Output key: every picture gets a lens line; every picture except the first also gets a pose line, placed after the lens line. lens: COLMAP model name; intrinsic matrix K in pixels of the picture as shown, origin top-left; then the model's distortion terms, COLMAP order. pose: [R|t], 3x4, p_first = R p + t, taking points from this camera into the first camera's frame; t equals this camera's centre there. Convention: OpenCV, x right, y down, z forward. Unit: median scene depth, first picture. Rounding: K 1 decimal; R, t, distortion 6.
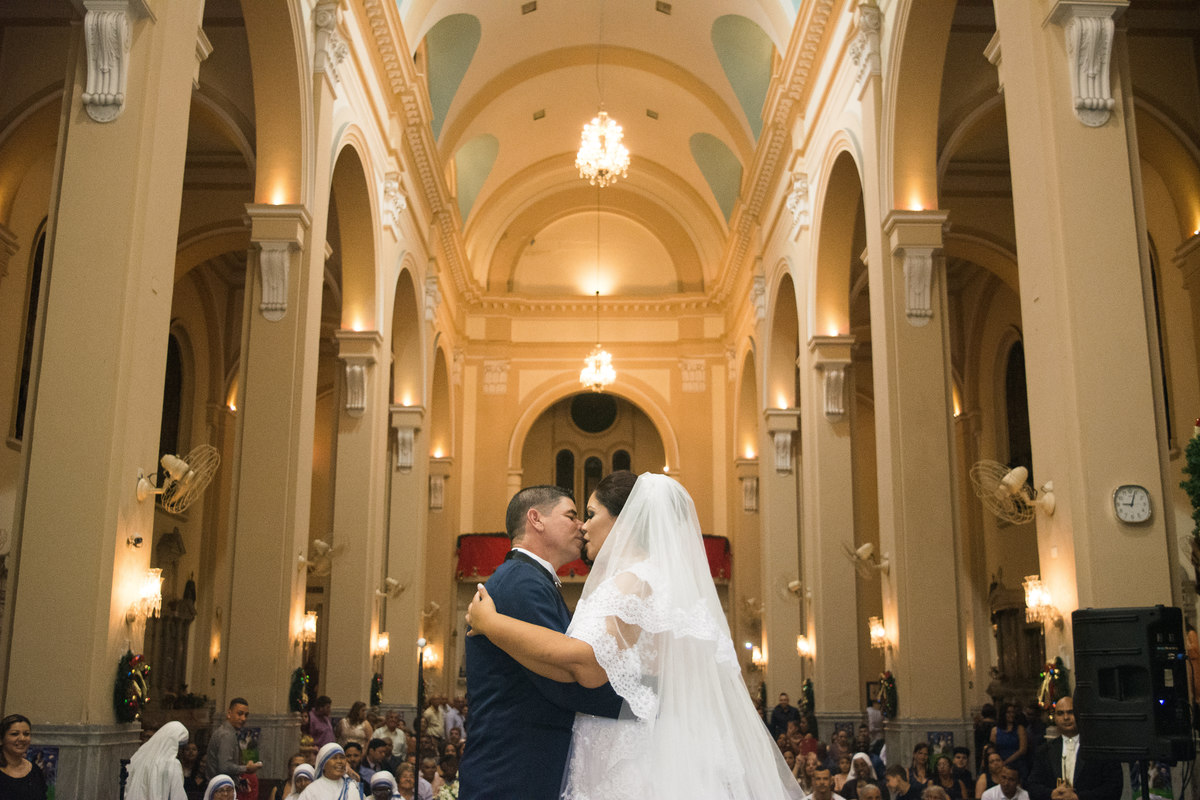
lens RADIAL K [[1309.2, 0, 591.8], [0, 1309.2, 391.0], [0, 0, 1]] dist [-0.058993, 0.000000]
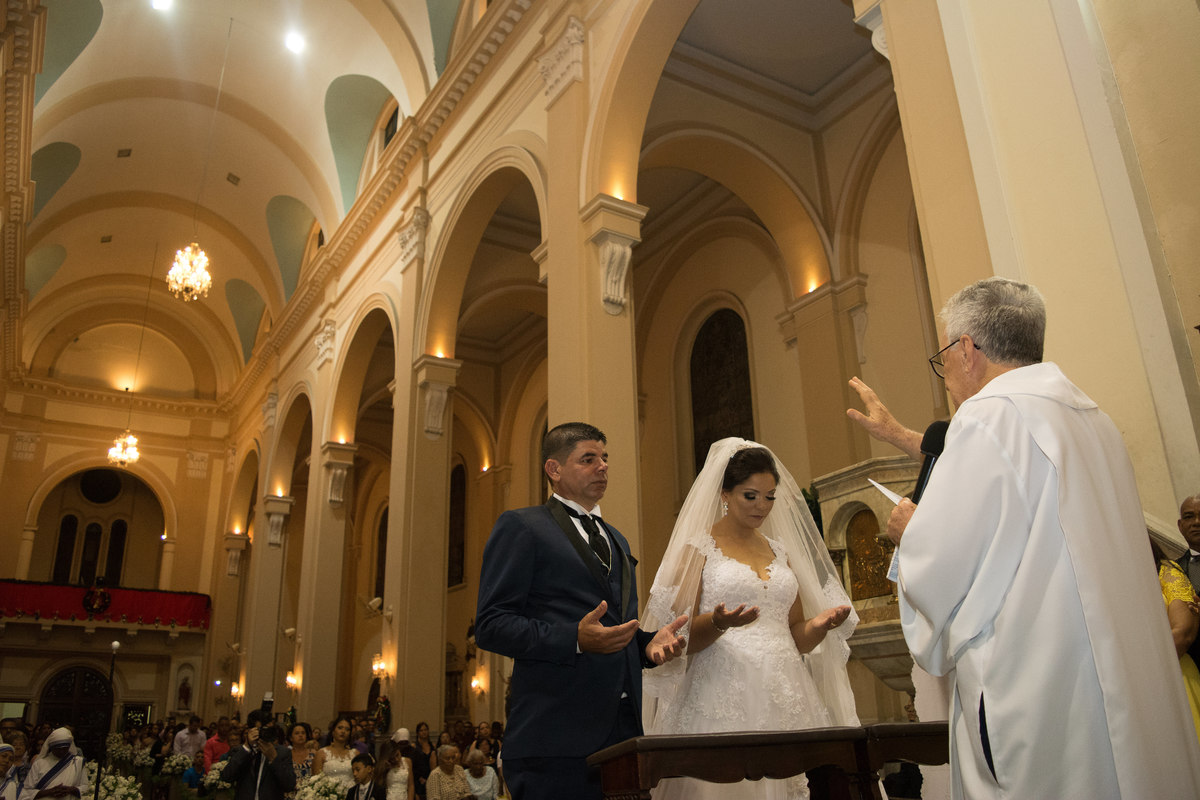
lens RADIAL K [[954.9, 0, 588.8], [0, 954.9, 384.1], [0, 0, 1]] dist [-0.094851, 0.027863]
pose [[0.860453, 0.154726, 0.485469, -0.078176], [-0.091522, 0.984216, -0.151469, 0.022018], [-0.501243, 0.085901, 0.861032, 0.034160]]
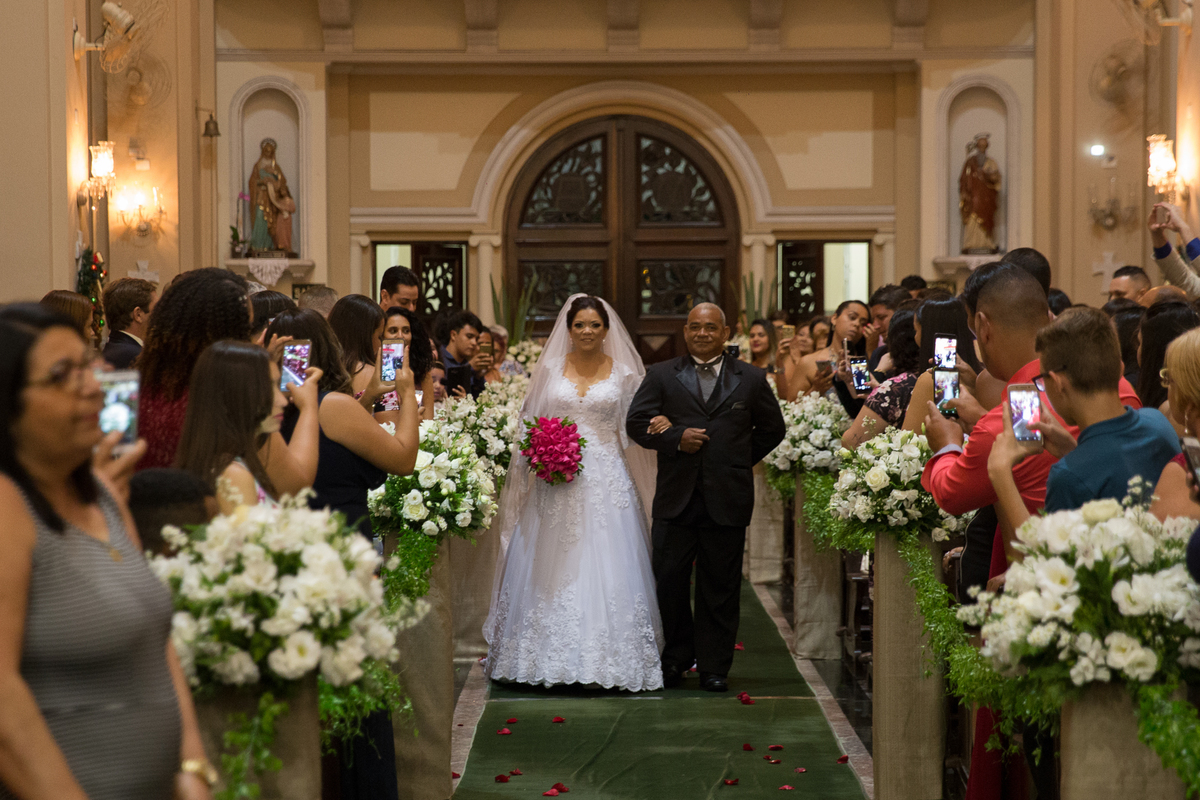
lens RADIAL K [[2953.3, 0, 600.5], [0, 2953.3, 417.4], [0, 0, 1]] dist [0.401424, 0.000000]
pose [[0.999942, -0.010747, 0.000318, -0.010102], [0.010318, 0.967587, 0.252327, 0.098986], [-0.003020, -0.252309, 0.967642, 0.366482]]
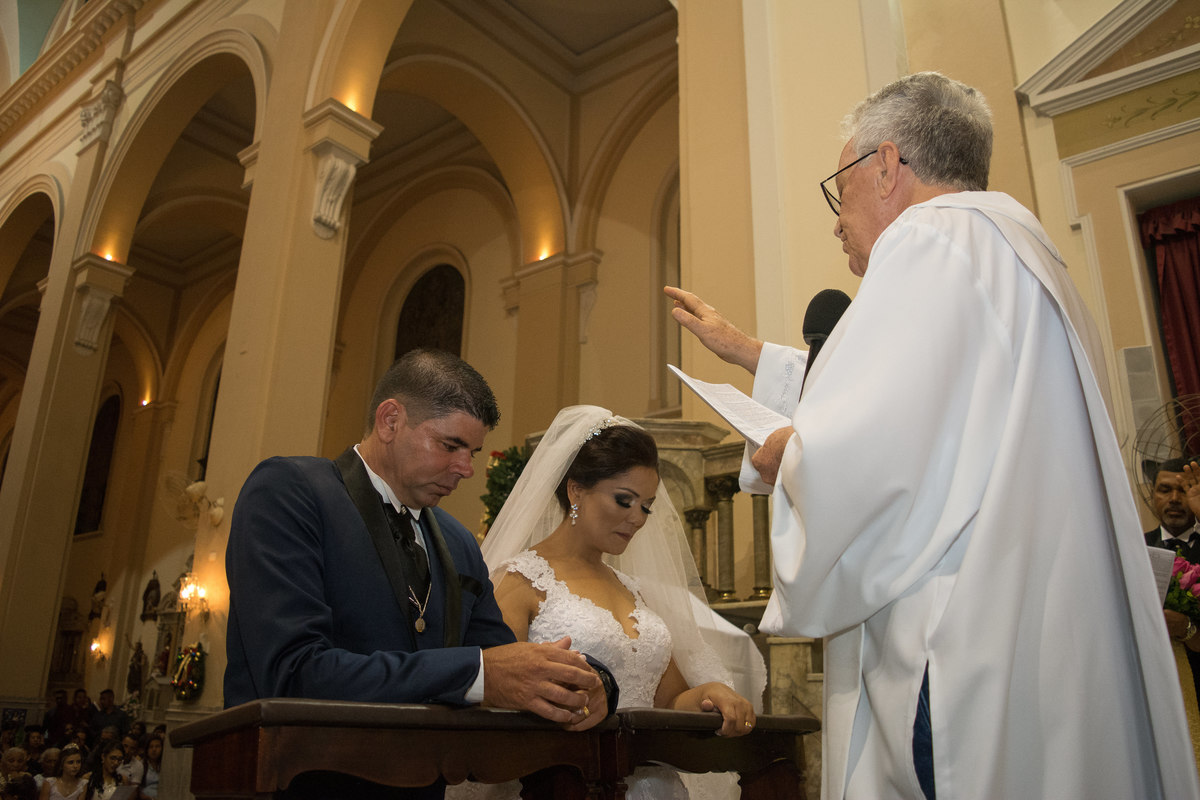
lens RADIAL K [[988.9, 0, 596.4], [0, 988.9, 381.0], [0, 0, 1]] dist [-0.090988, 0.019060]
pose [[0.635124, 0.263810, 0.725963, -0.056796], [-0.193374, 0.964243, -0.181222, 0.029889], [-0.747813, -0.025284, 0.663428, 0.065621]]
